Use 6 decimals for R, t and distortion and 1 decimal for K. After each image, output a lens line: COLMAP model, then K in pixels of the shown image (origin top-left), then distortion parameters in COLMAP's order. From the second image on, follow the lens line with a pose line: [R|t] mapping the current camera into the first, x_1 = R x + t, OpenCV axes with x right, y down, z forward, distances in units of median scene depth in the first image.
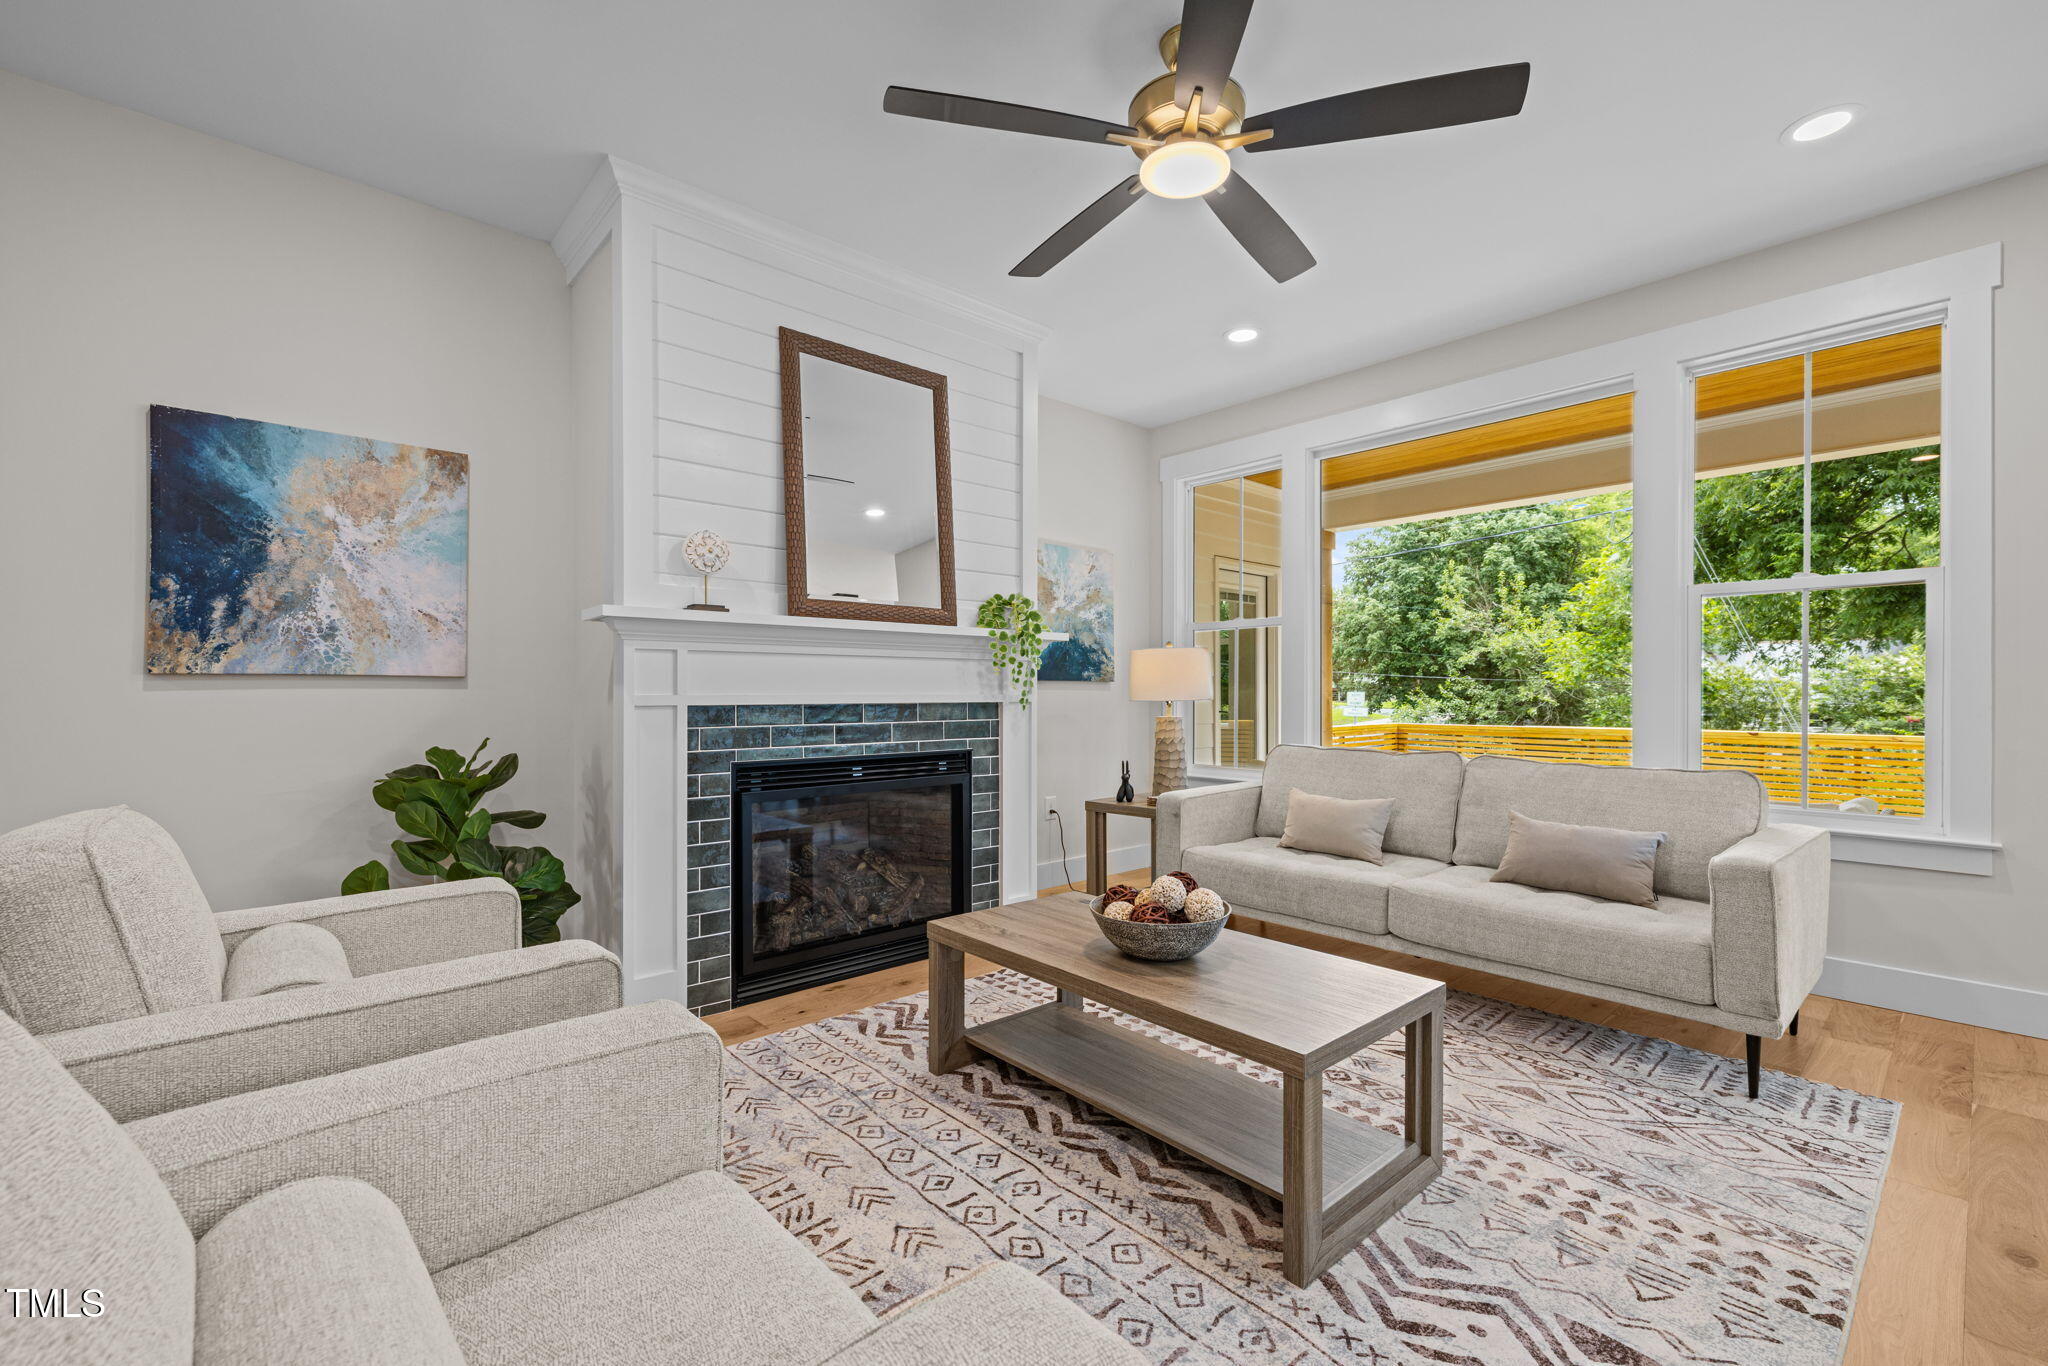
lens RADIAL K [[865.1, 0, 1022.5], [0, 865.1, 693.6], [0, 0, 1]] dist [0.000290, 0.000262]
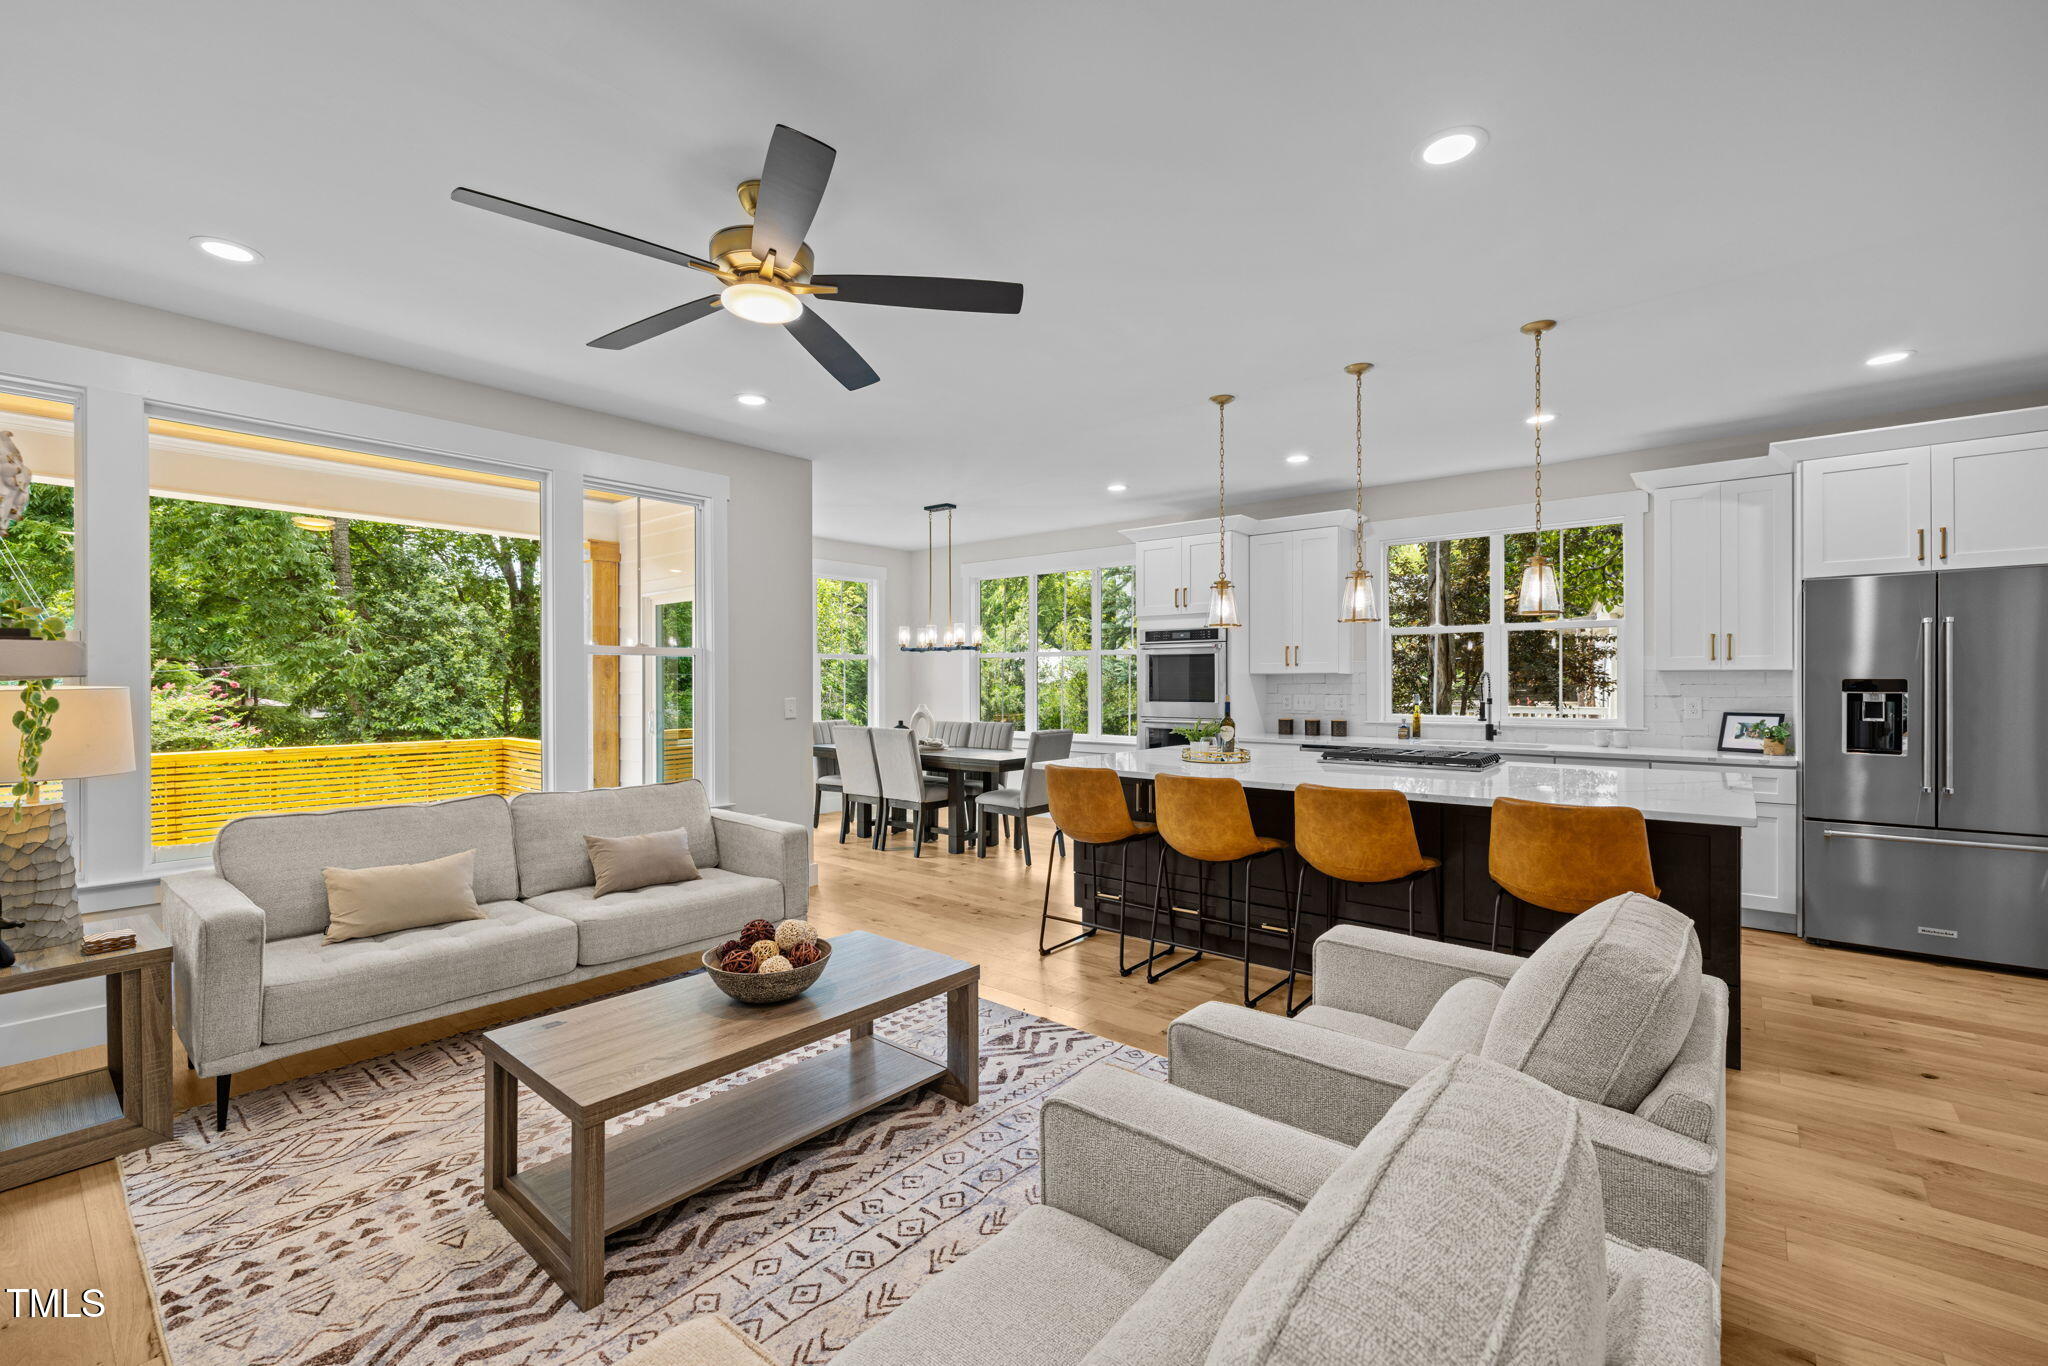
lens RADIAL K [[865.1, 0, 1015.6], [0, 865.1, 682.9], [0, 0, 1]] dist [0.000290, 0.000262]
pose [[-0.140861, -0.000995, 0.990029, -0.929812], [0.005618, 0.999983, 0.001805, -0.098365], [-0.990013, 0.005816, -0.140853, 0.781053]]
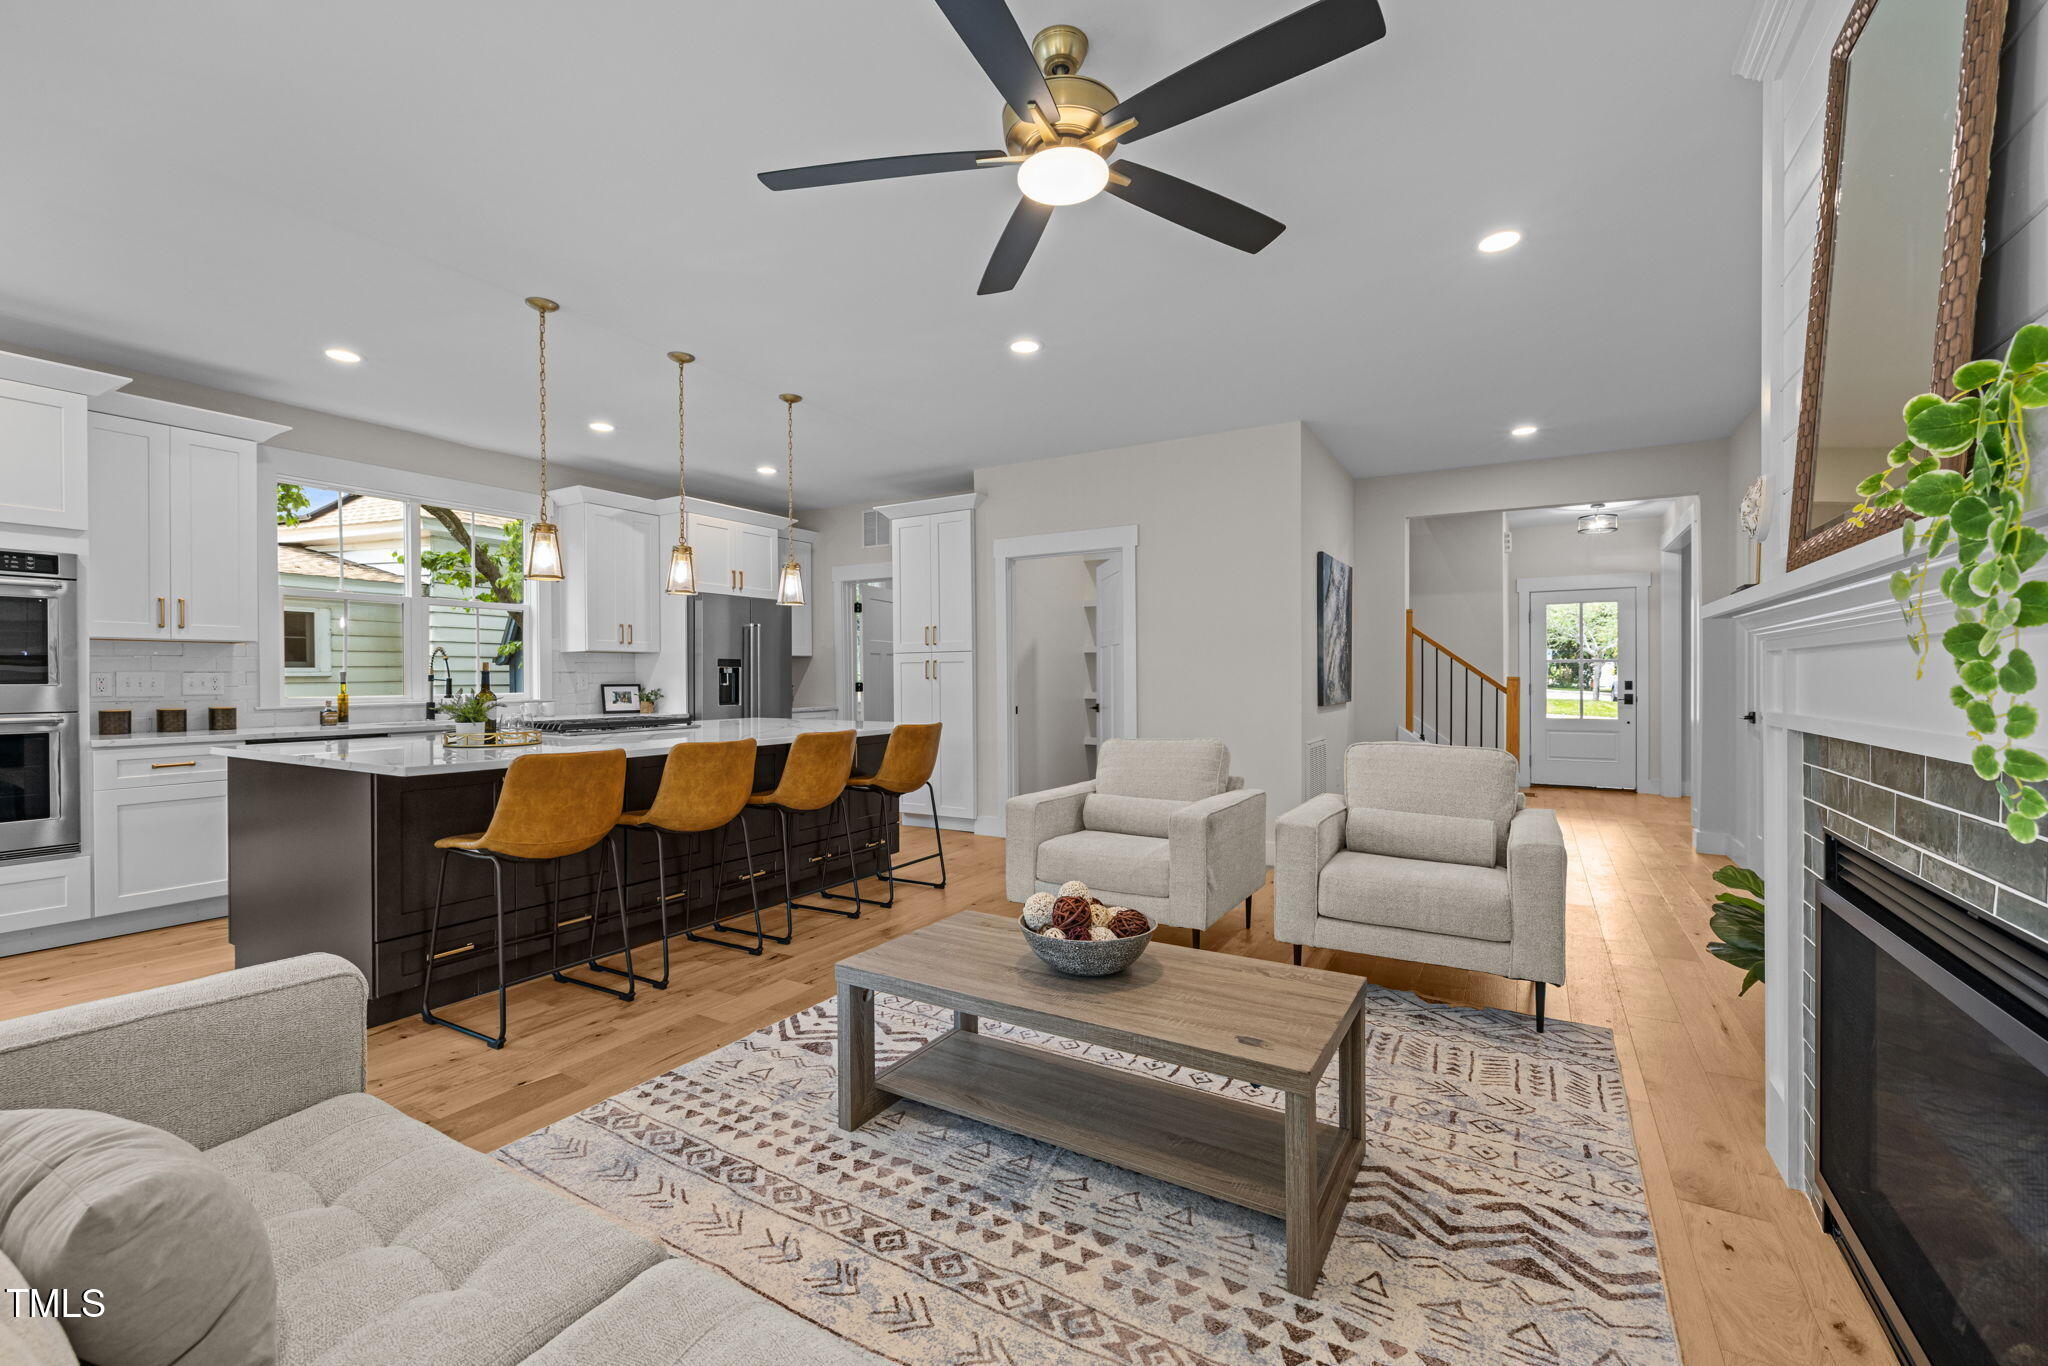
lens RADIAL K [[865.1, 0, 1020.5], [0, 865.1, 683.5], [0, 0, 1]] dist [0.000290, 0.000262]
pose [[-0.953238, 0.005403, -0.302172, 0.499641], [0.002352, 0.999943, 0.010460, -0.039962], [0.302211, 0.009260, -0.953196, 1.804919]]
